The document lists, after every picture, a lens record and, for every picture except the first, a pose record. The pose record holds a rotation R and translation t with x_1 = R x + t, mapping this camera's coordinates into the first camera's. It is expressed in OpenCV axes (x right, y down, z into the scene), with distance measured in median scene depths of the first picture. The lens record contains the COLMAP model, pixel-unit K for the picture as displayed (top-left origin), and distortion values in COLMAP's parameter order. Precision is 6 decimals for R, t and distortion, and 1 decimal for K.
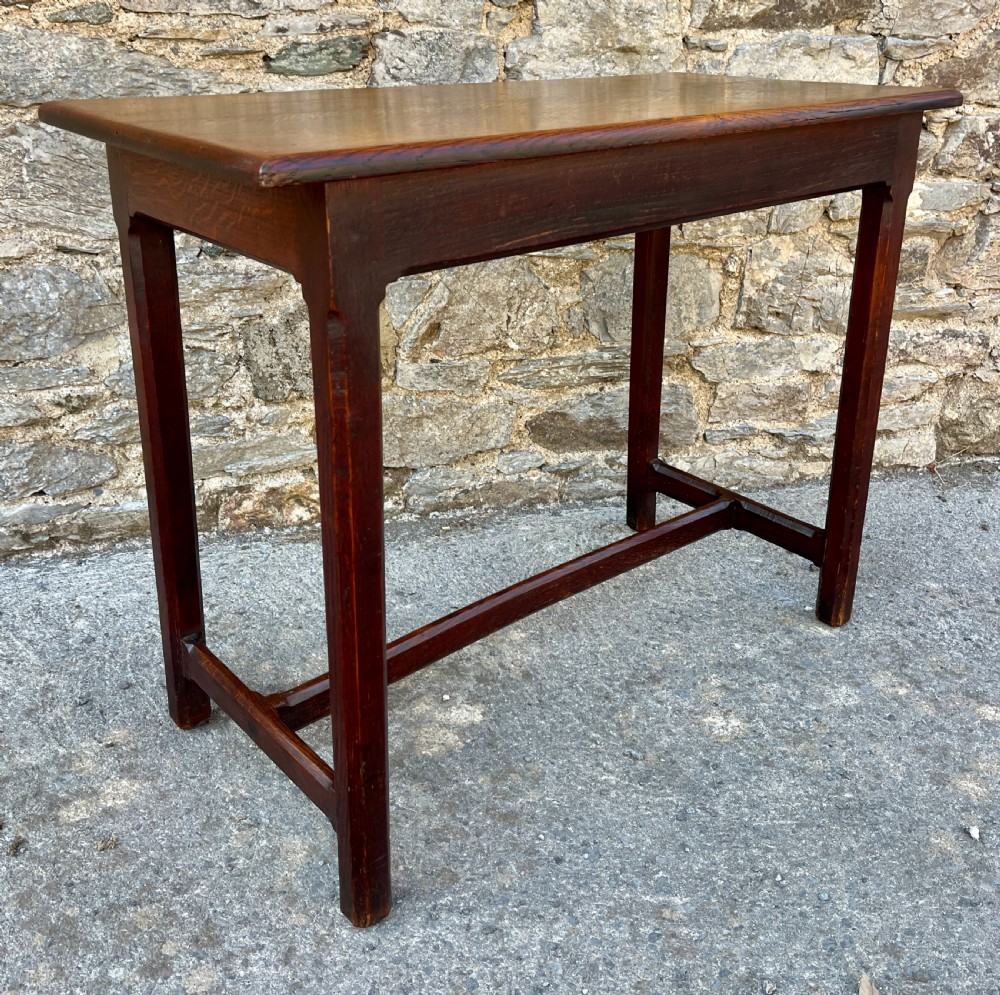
lens RADIAL K [[1059.8, 0, 508.9], [0, 1059.8, 383.8], [0, 0, 1]] dist [0.067857, -0.106034]
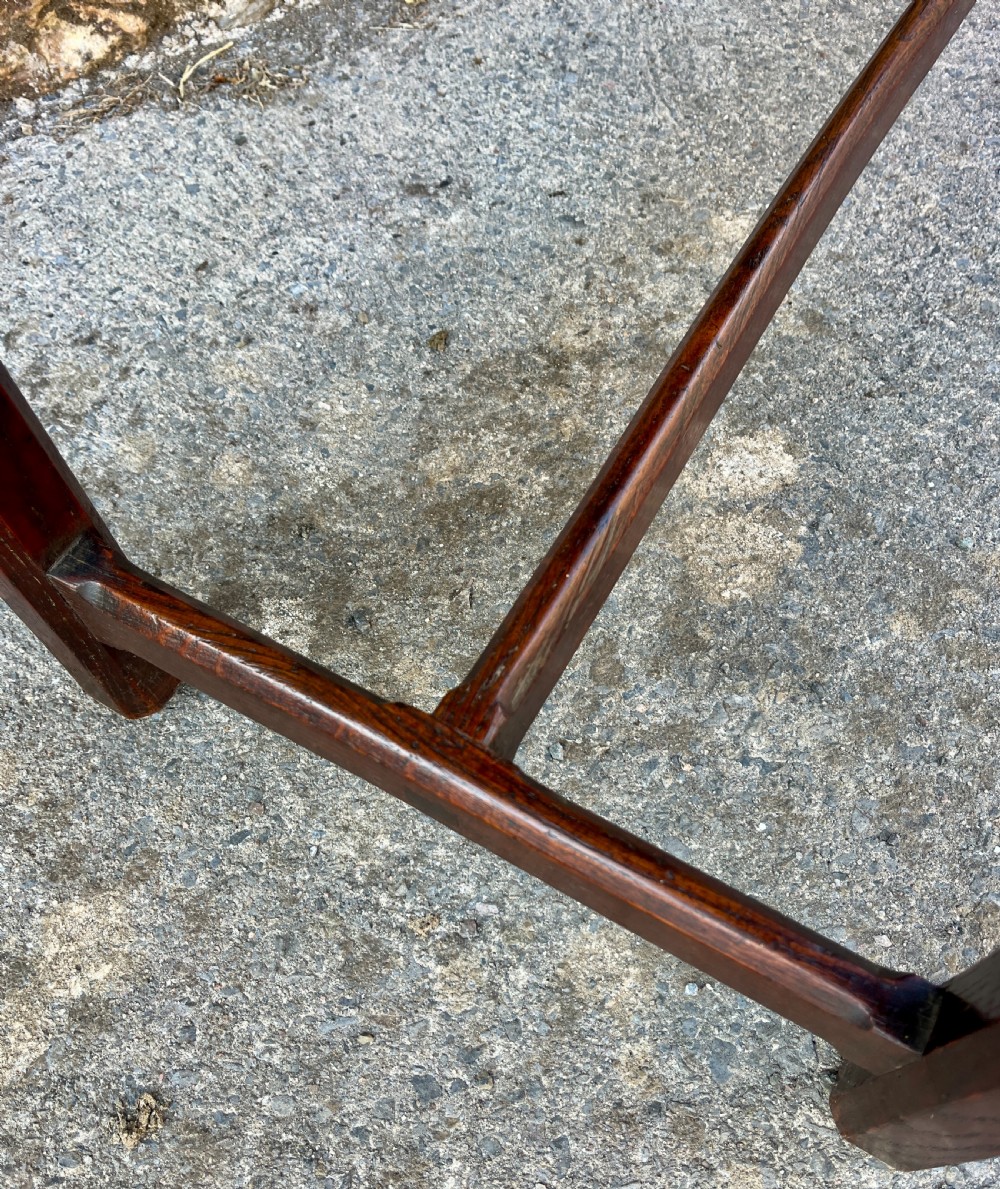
lens RADIAL K [[1036.4, 0, 510.7], [0, 1036.4, 624.0], [0, 0, 1]] dist [0.052069, -0.083771]
pose [[0.946057, -0.306851, 0.104017, -0.151855], [0.165991, 0.734730, 0.657738, 0.048196], [-0.278252, -0.604991, 0.746031, 0.513941]]
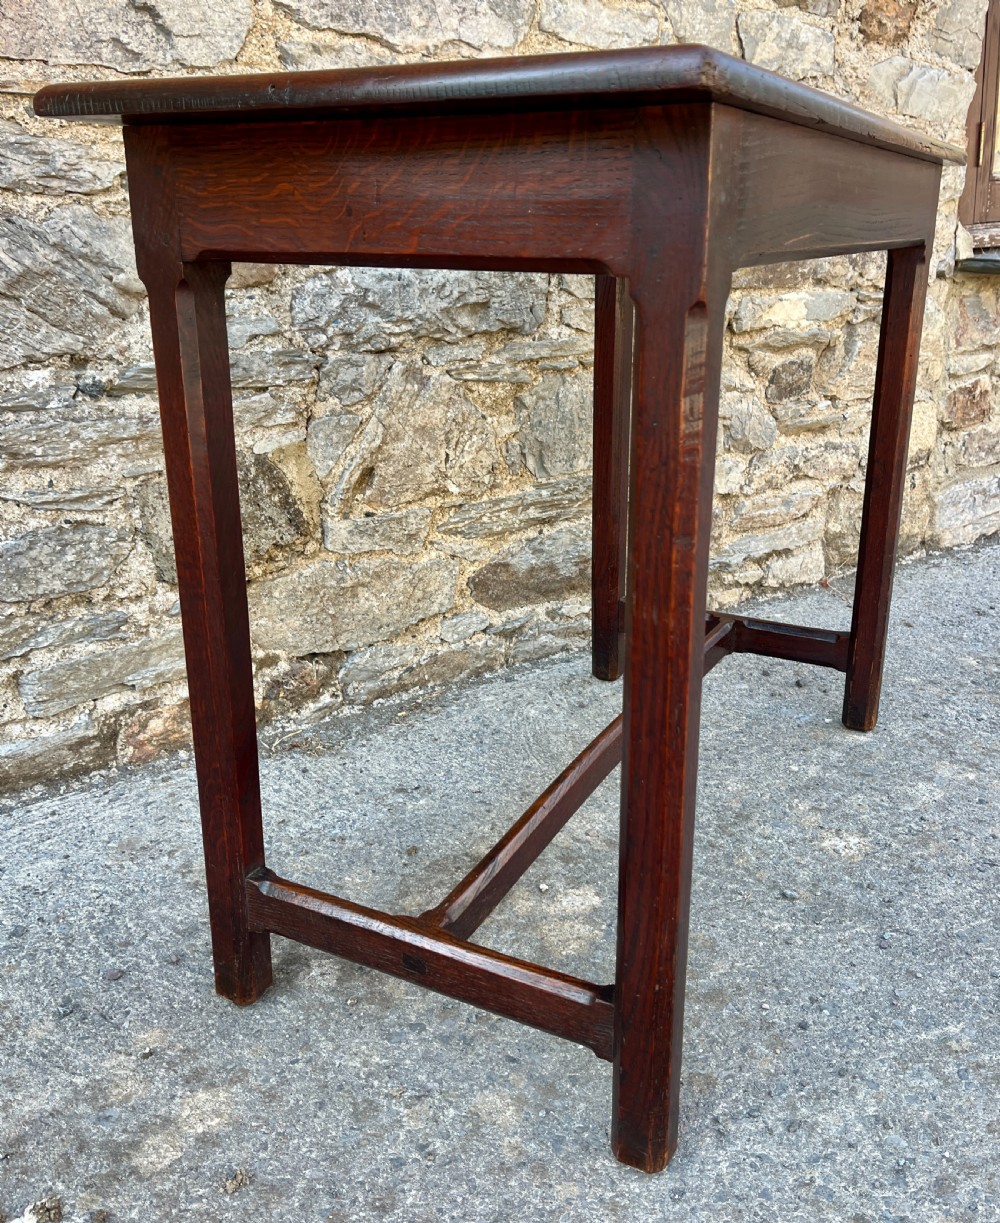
lens RADIAL K [[1070.9, 0, 527.1], [0, 1070.9, 584.9], [0, 0, 1]] dist [0.045406, -0.059462]
pose [[0.928550, -0.126916, 0.348838, -0.256729], [0.134248, 0.990943, 0.003185, 0.047258], [-0.346083, 0.043874, 0.937178, 0.174087]]
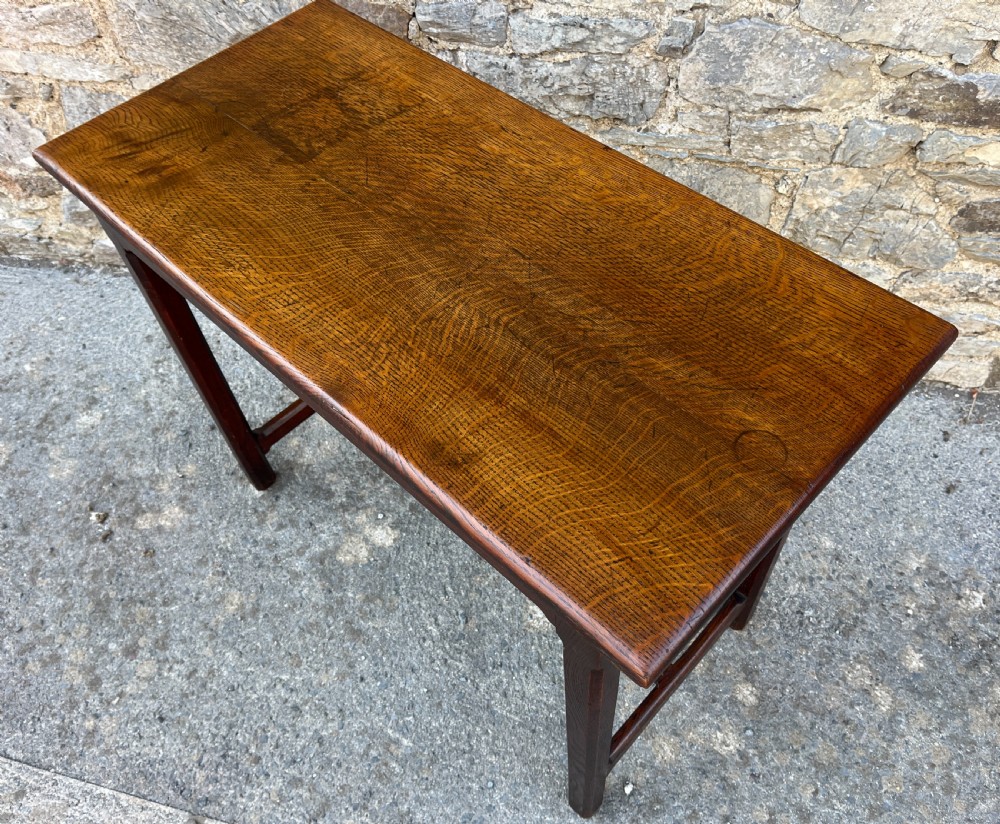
lens RADIAL K [[841.8, 0, 496.2], [0, 841.8, 415.8], [0, 0, 1]] dist [0.052430, -0.071327]
pose [[0.885541, 0.336153, -0.320654, 0.309866], [-0.095878, 0.807613, 0.581866, -0.382072], [0.454560, -0.484522, 0.747404, 0.226133]]
